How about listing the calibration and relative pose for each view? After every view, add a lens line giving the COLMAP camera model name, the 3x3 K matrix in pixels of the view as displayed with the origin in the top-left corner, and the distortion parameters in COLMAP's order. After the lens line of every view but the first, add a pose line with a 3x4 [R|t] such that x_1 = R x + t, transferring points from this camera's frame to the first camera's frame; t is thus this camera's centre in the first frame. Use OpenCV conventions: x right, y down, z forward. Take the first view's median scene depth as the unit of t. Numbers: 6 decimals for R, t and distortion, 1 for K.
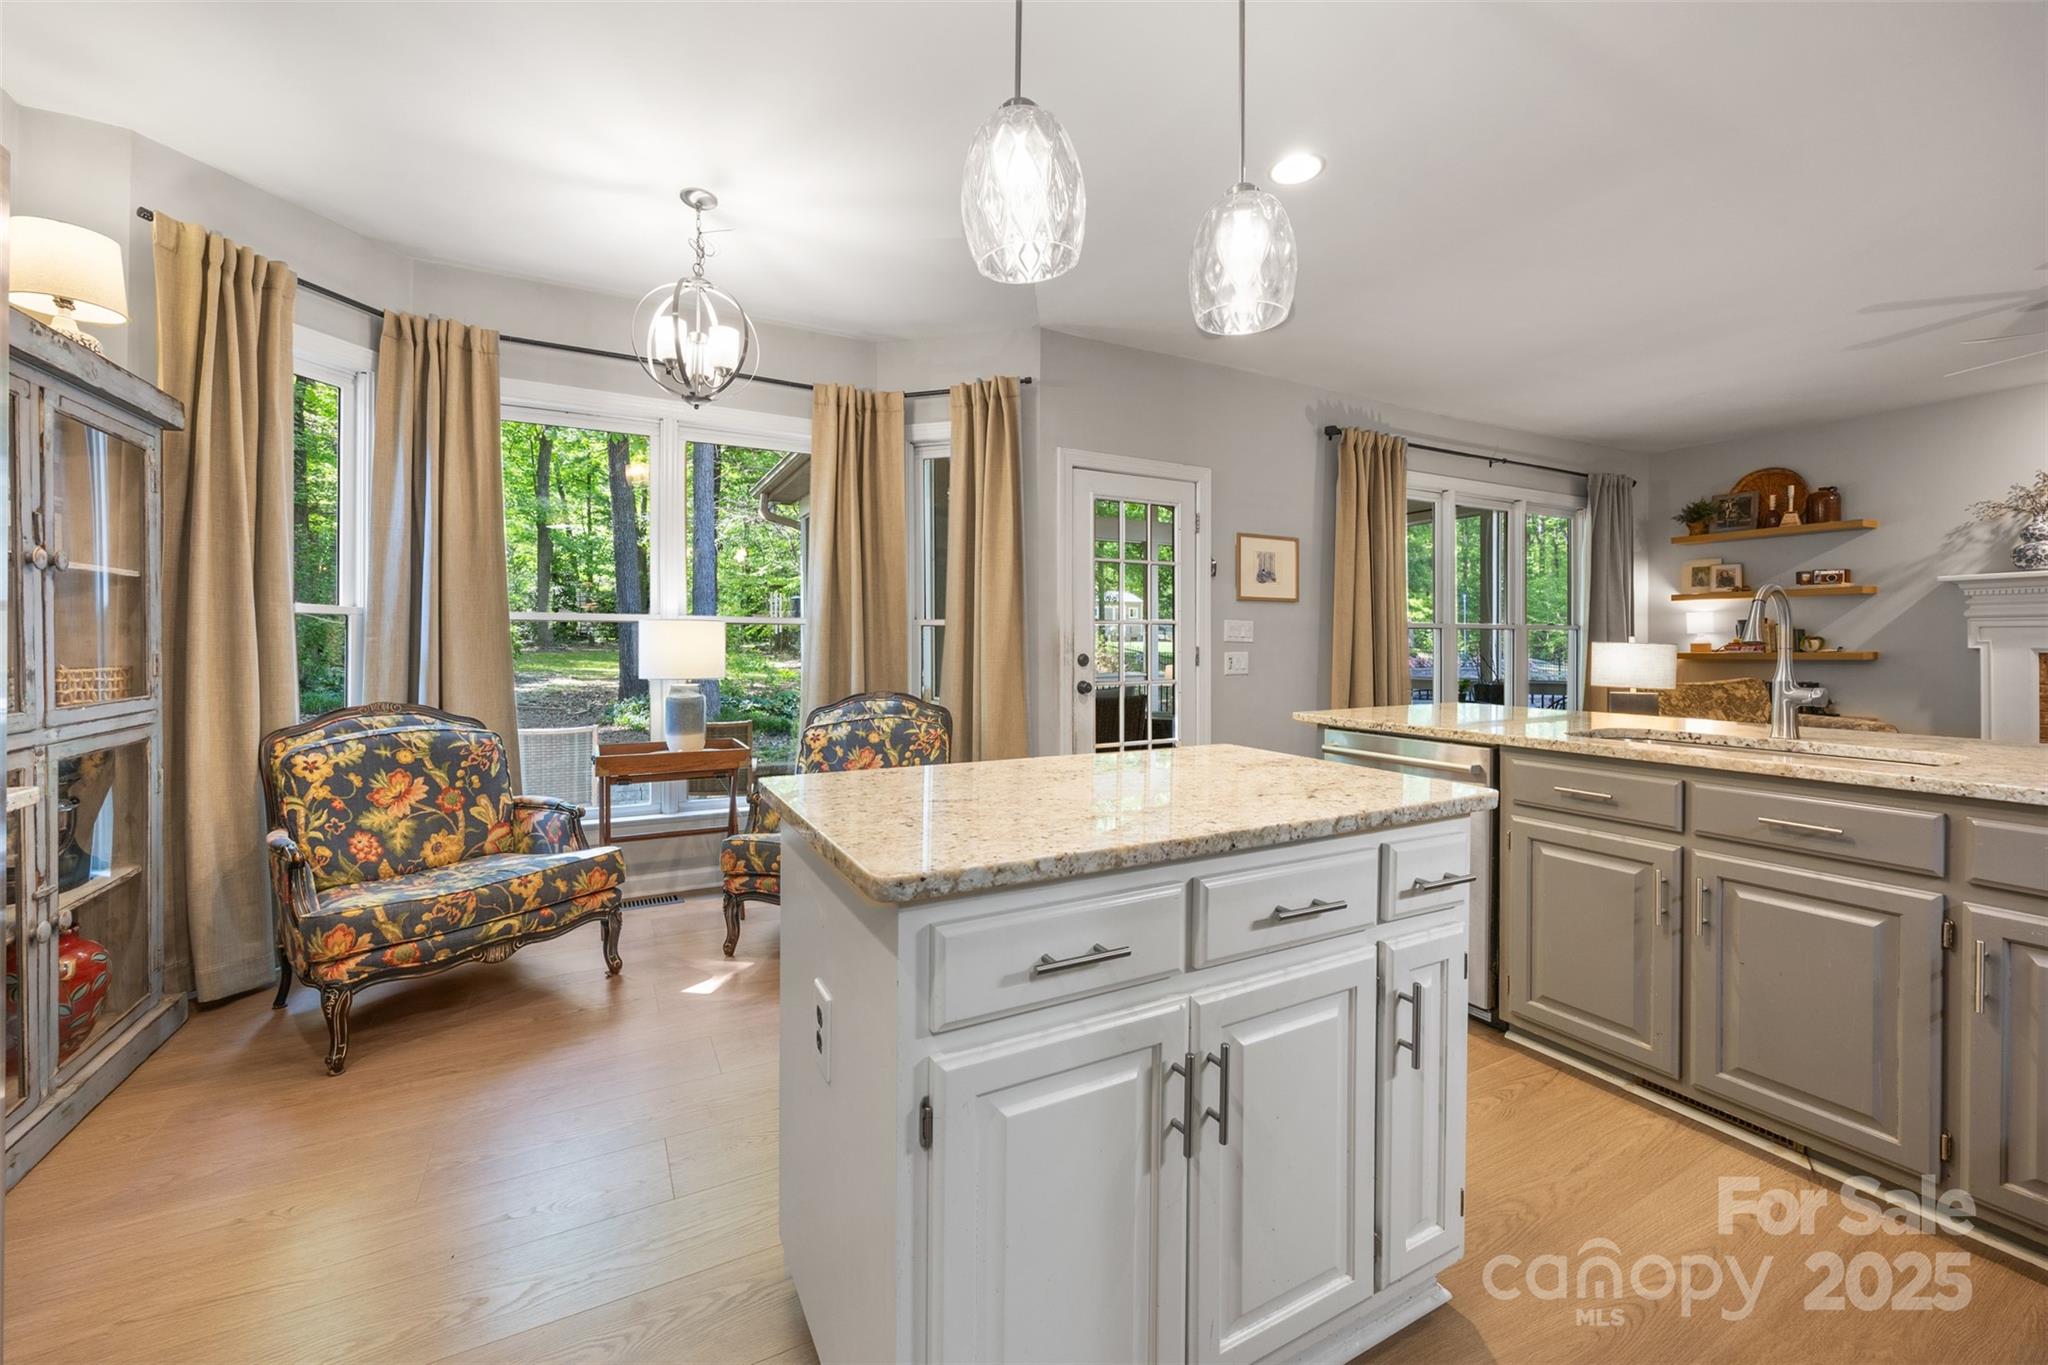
lens RADIAL K [[804.4, 0, 1001.5], [0, 804.4, 647.3], [0, 0, 1]] dist [0.010896, -0.000613]
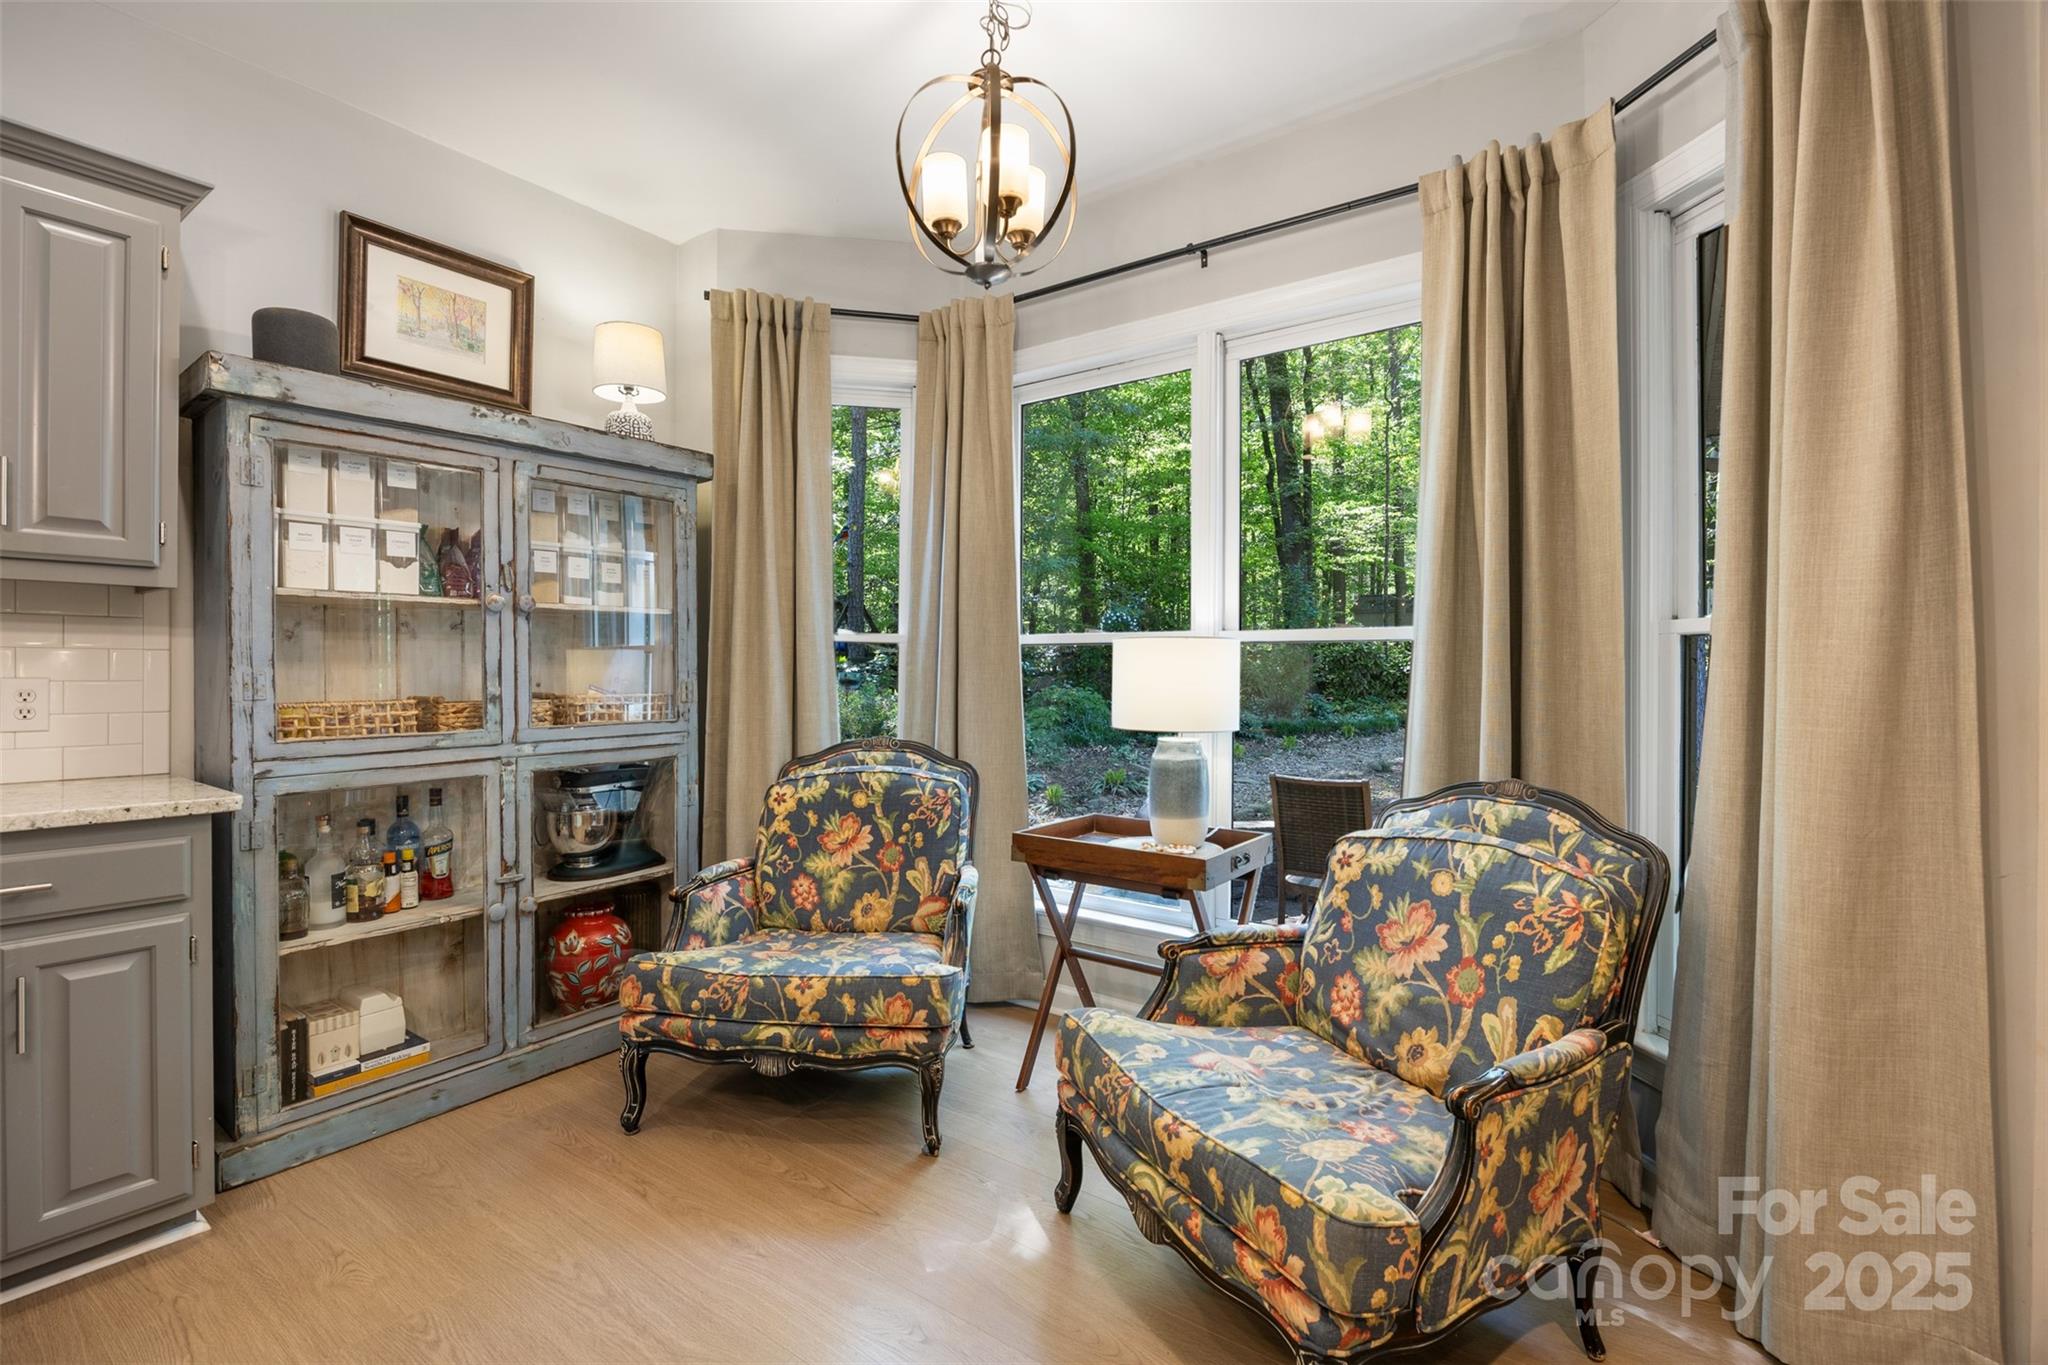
lens RADIAL K [[906.0, 0, 1030.0], [0, 906.0, 671.9], [0, 0, 1]] dist [-0.012839, 0.000600]
pose [[0.456925, 0.002984, -0.889500, 0.248022], [-0.007008, 0.999975, -0.000245, -0.007533], [0.889478, 0.006346, 0.456935, 0.733060]]
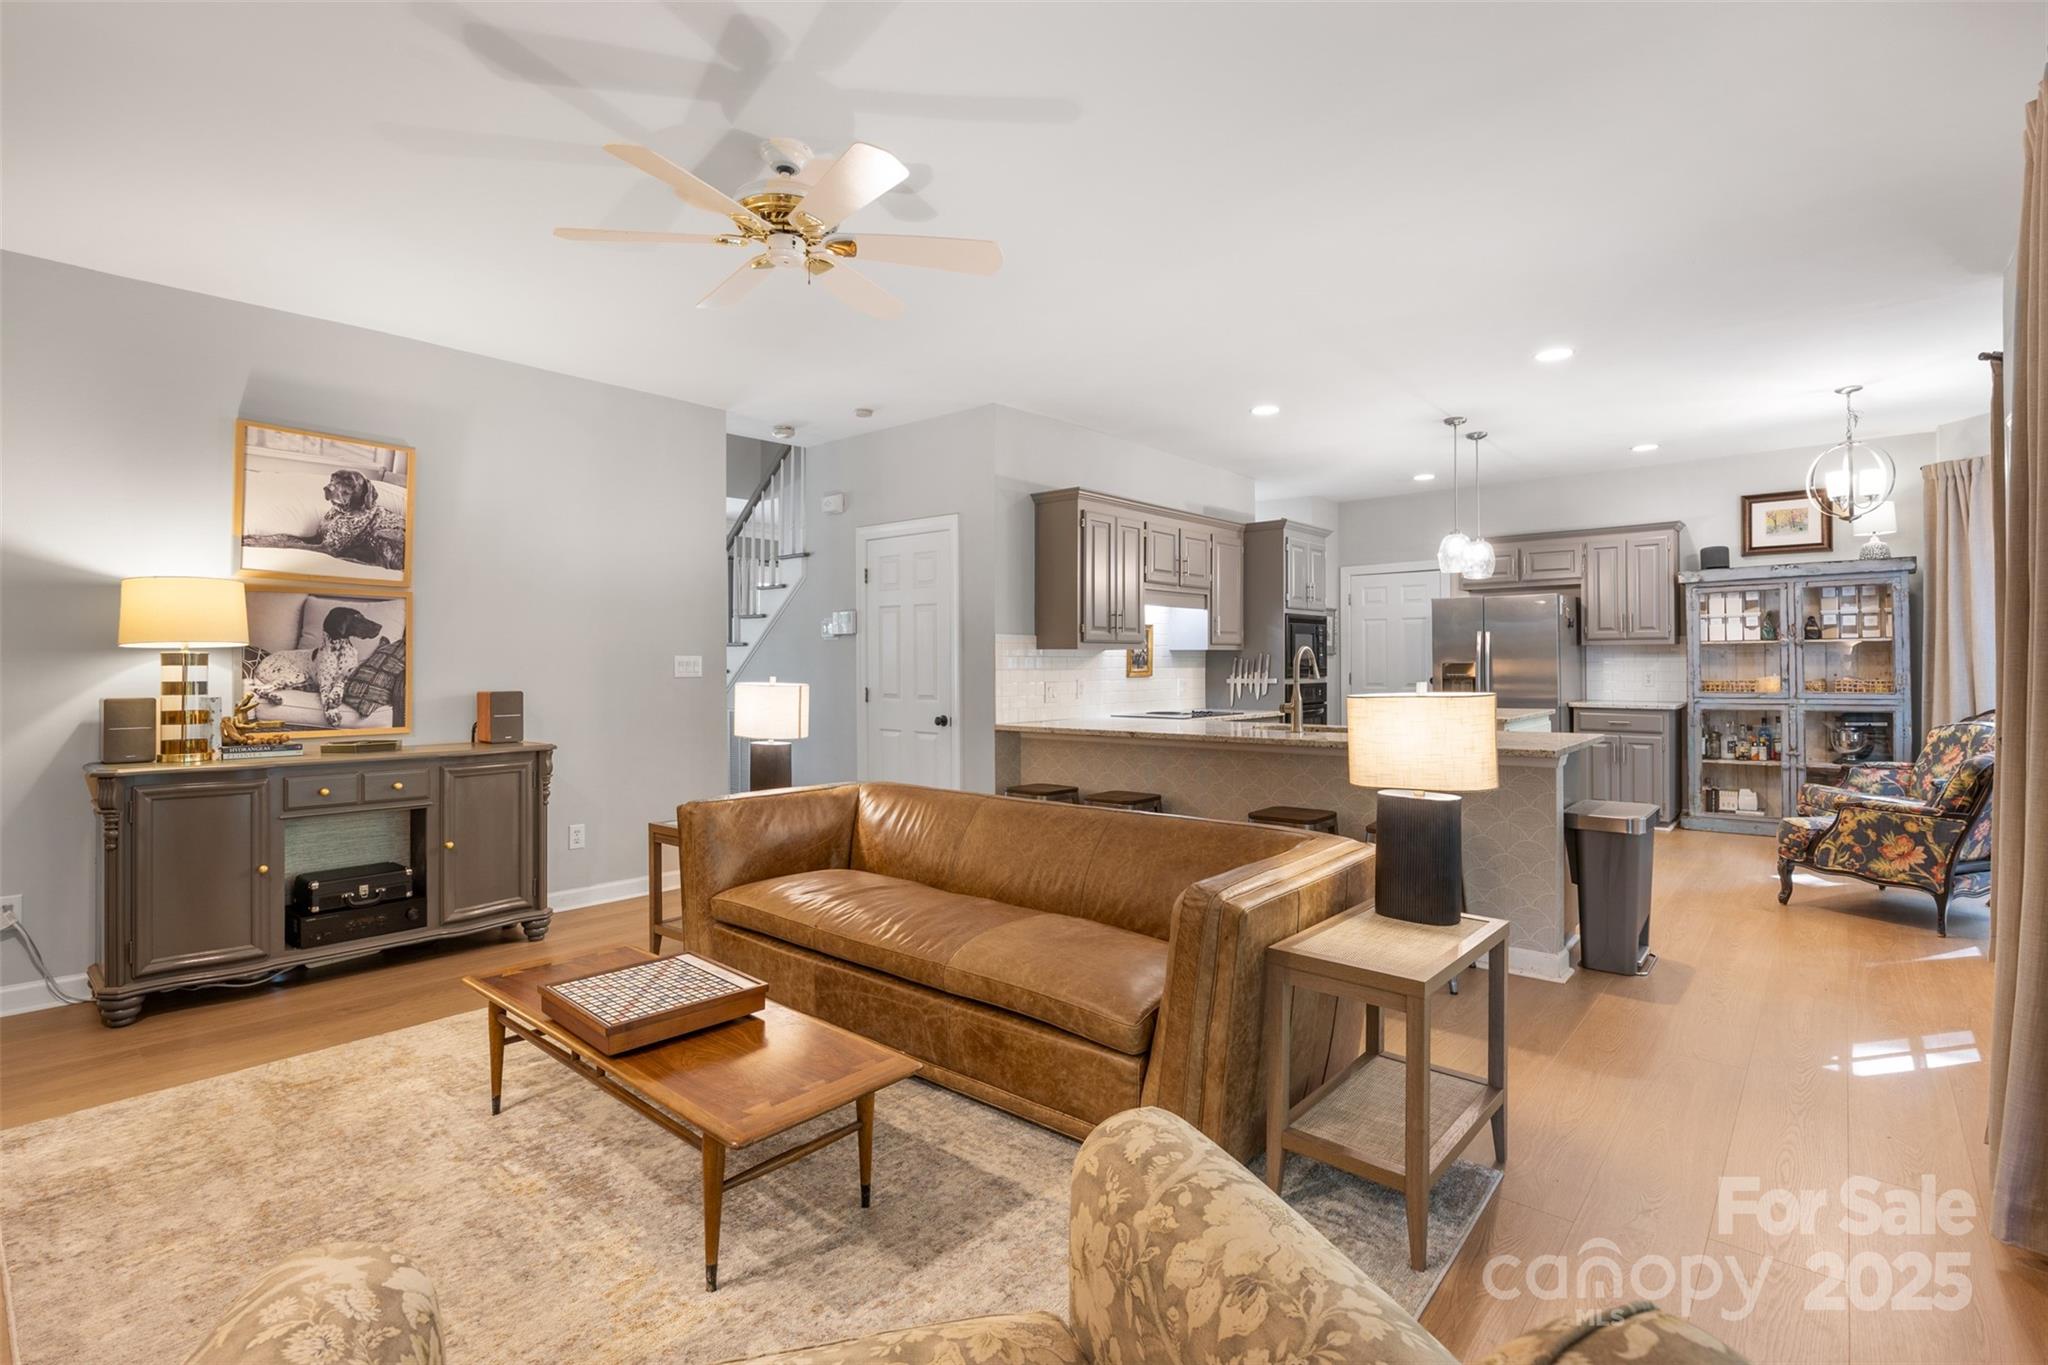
lens RADIAL K [[965.8, 0, 1034.7], [0, 965.8, 663.9], [0, 0, 1]] dist [-0.004014, 0.000105]
pose [[-0.923239, 0.005709, -0.384185, 1.848453], [0.004293, 0.999980, 0.004543, -0.036085], [0.384203, 0.002545, -0.923245, 2.164512]]
